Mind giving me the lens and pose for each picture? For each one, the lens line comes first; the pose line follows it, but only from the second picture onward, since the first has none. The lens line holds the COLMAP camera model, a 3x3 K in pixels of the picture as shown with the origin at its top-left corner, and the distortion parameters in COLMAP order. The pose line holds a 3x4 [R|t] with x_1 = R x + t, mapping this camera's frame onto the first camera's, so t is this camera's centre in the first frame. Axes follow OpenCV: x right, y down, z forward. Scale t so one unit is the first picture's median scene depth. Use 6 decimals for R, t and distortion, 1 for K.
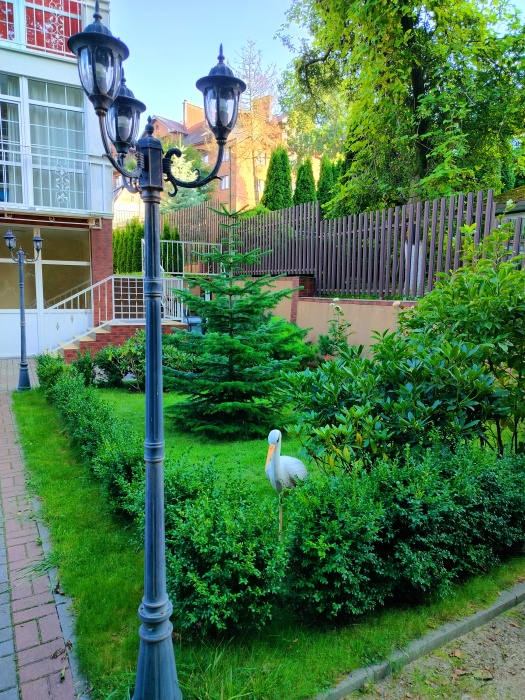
lens RADIAL K [[502.6, 0, 263.2], [0, 502.6, 359.1], [0, 0, 1]] dist [0.004309, 0.000603]
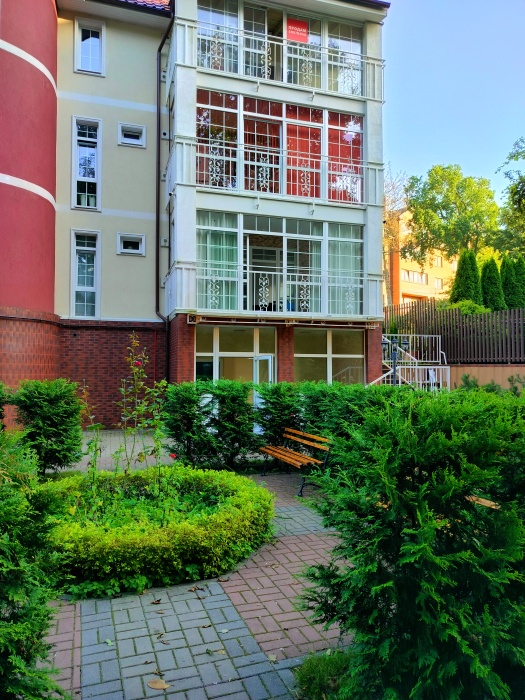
lens RADIAL K [[491.8, 0, 260.8], [0, 491.8, 351.7], [0, 0, 1]] dist [0.053554, -0.077144]
pose [[0.984576, -0.018928, -0.173932, -0.404792], [-0.011165, 0.985307, -0.170426, 0.010785], [0.174602, 0.169740, 0.969898, -0.246240]]
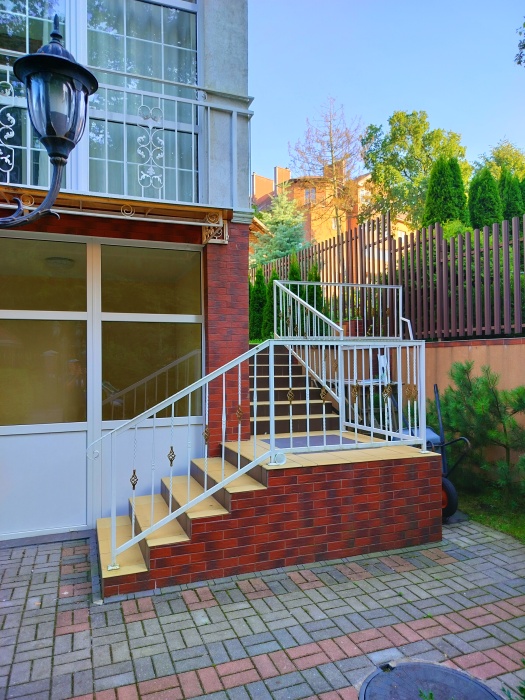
lens RADIAL K [[491.8, 0, 260.8], [0, 491.8, 351.7], [0, 0, 1]] dist [0.053554, -0.077144]
pose [[0.993204, -0.029276, -0.112645, -0.251197], [0.011480, 0.987769, -0.155501, -0.092204], [0.115820, 0.153151, 0.981392, 0.590357]]
